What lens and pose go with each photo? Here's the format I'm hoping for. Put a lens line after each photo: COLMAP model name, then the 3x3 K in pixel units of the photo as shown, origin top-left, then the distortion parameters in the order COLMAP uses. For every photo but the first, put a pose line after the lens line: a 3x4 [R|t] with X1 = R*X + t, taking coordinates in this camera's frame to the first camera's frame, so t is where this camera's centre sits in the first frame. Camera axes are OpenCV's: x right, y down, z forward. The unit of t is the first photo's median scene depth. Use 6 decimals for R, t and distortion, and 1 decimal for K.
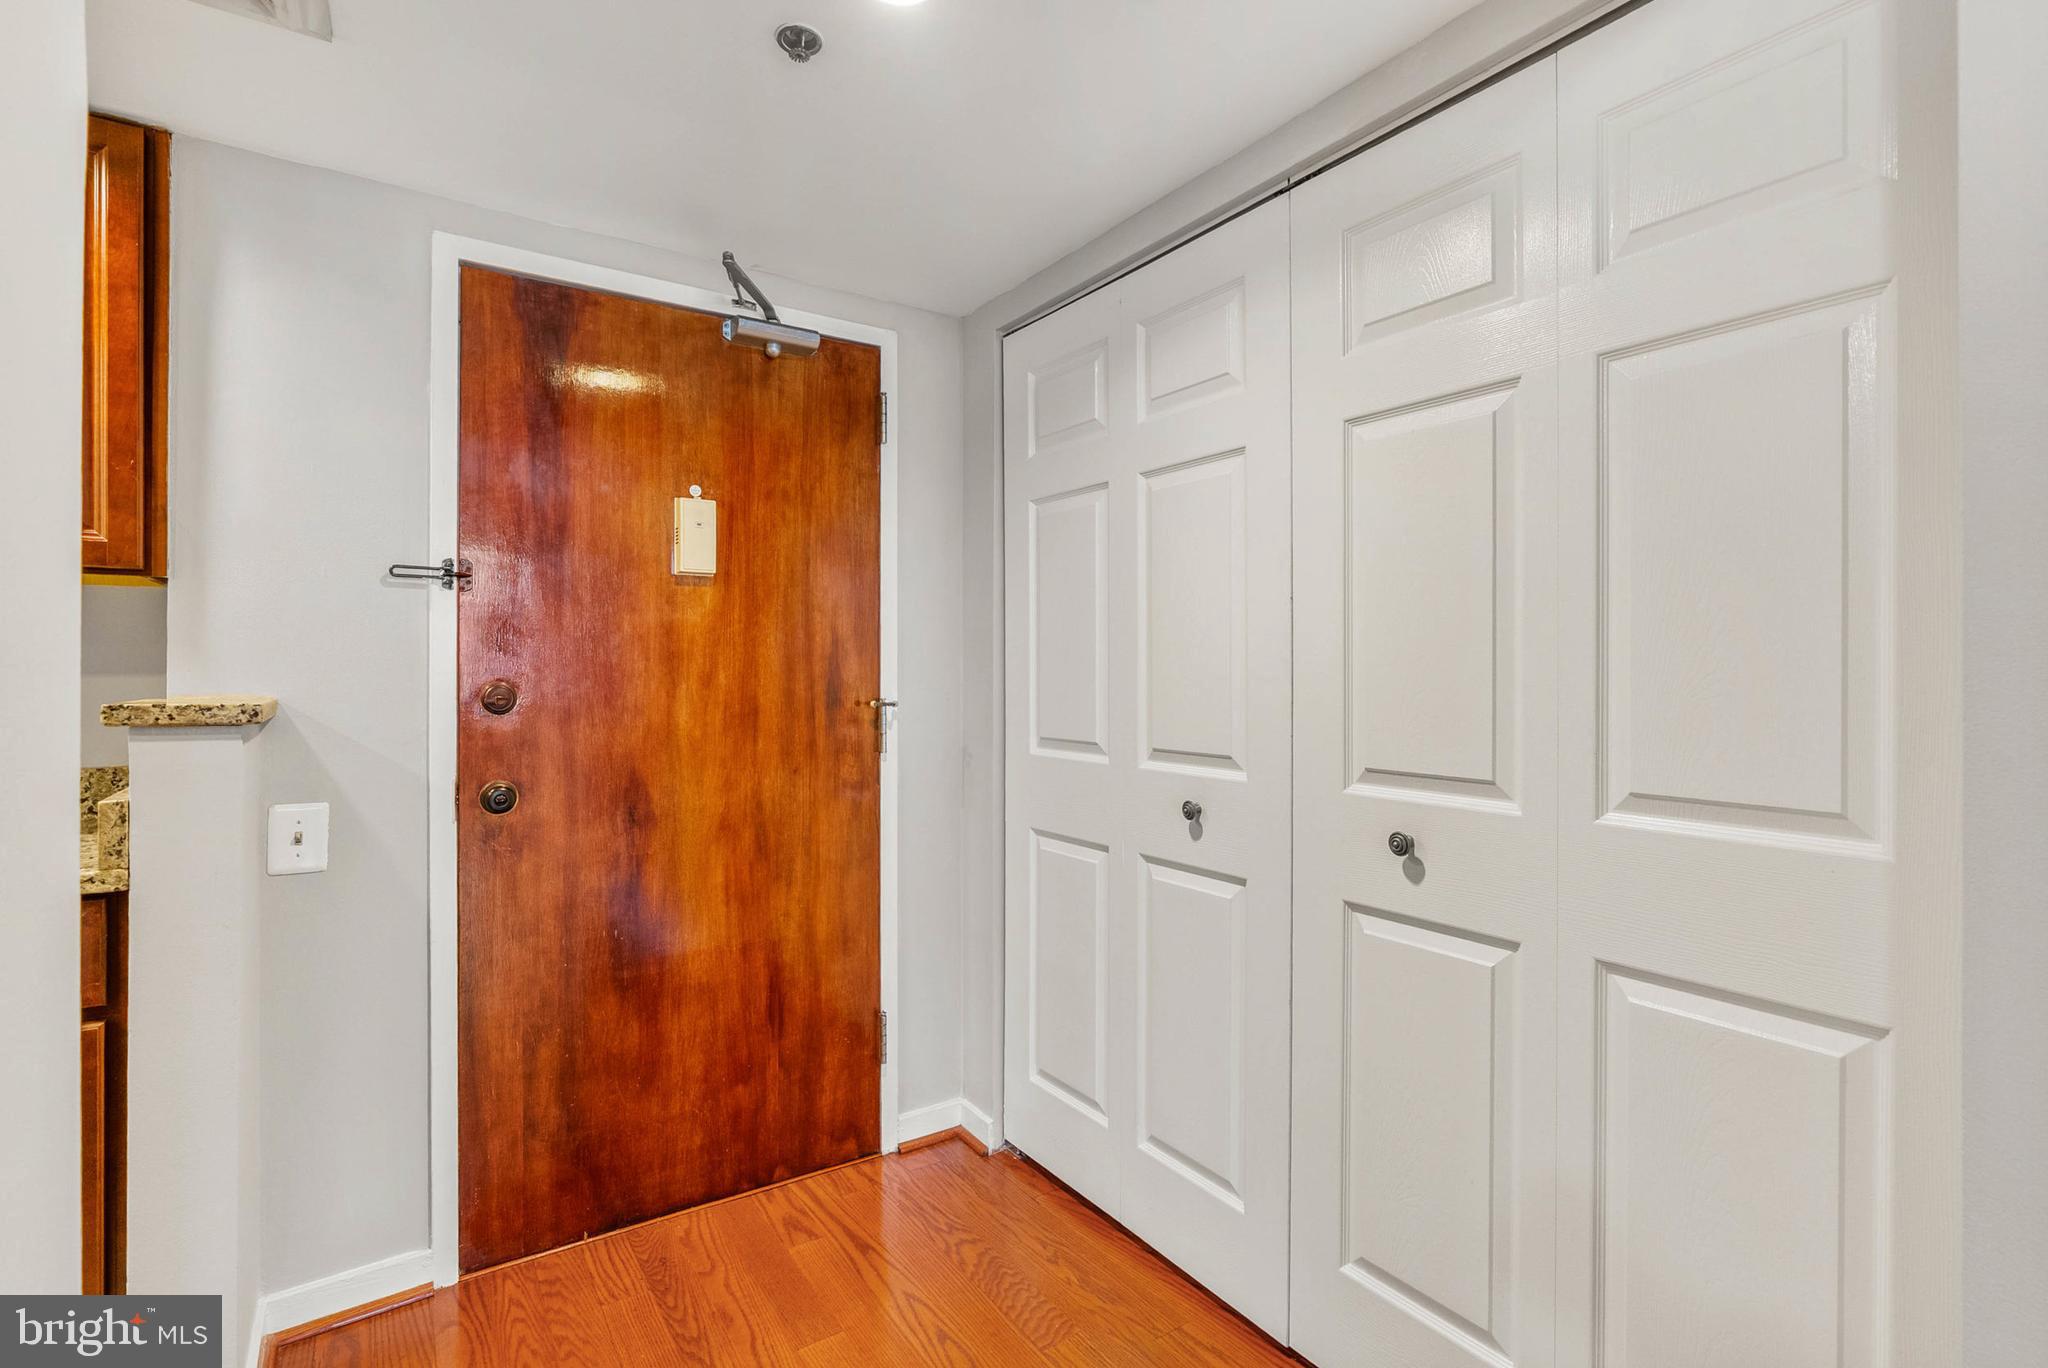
lens RADIAL K [[963.3, 0, 1026.2], [0, 963.3, 669.4], [0, 0, 1]] dist [0.000467, 0.001472]
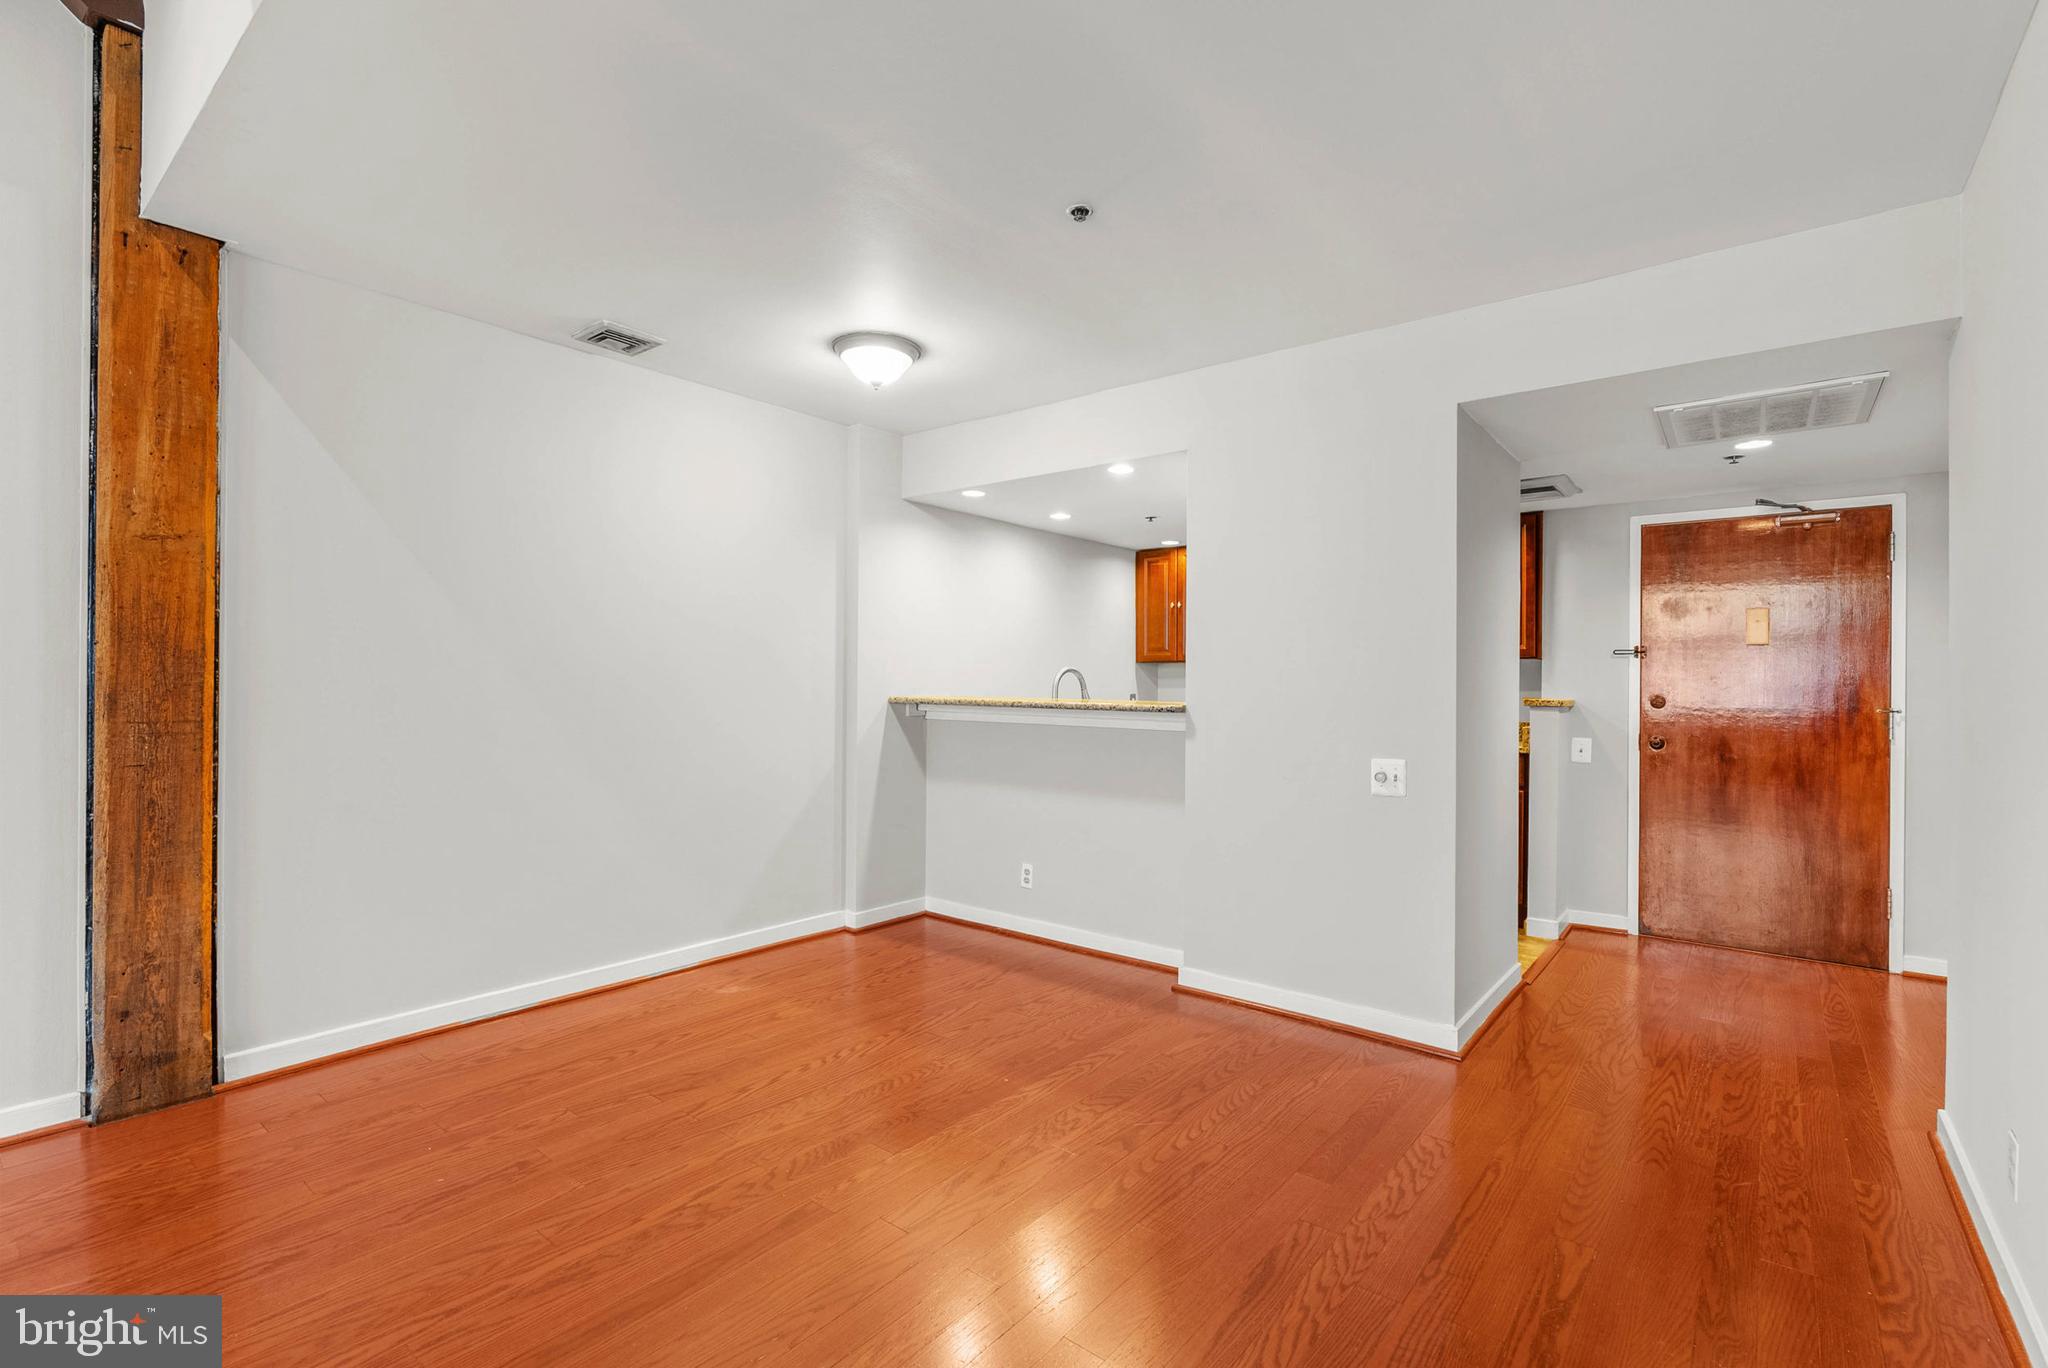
lens RADIAL K [[923.9, 0, 1031.3], [0, 923.9, 689.3], [0, 0, 1]] dist [-0.007971, 0.001280]
pose [[0.303559, 0.006447, -0.952791, 1.050353], [-0.003450, 0.999978, 0.005667, -0.008469], [0.952806, 0.001567, 0.303575, -1.069946]]
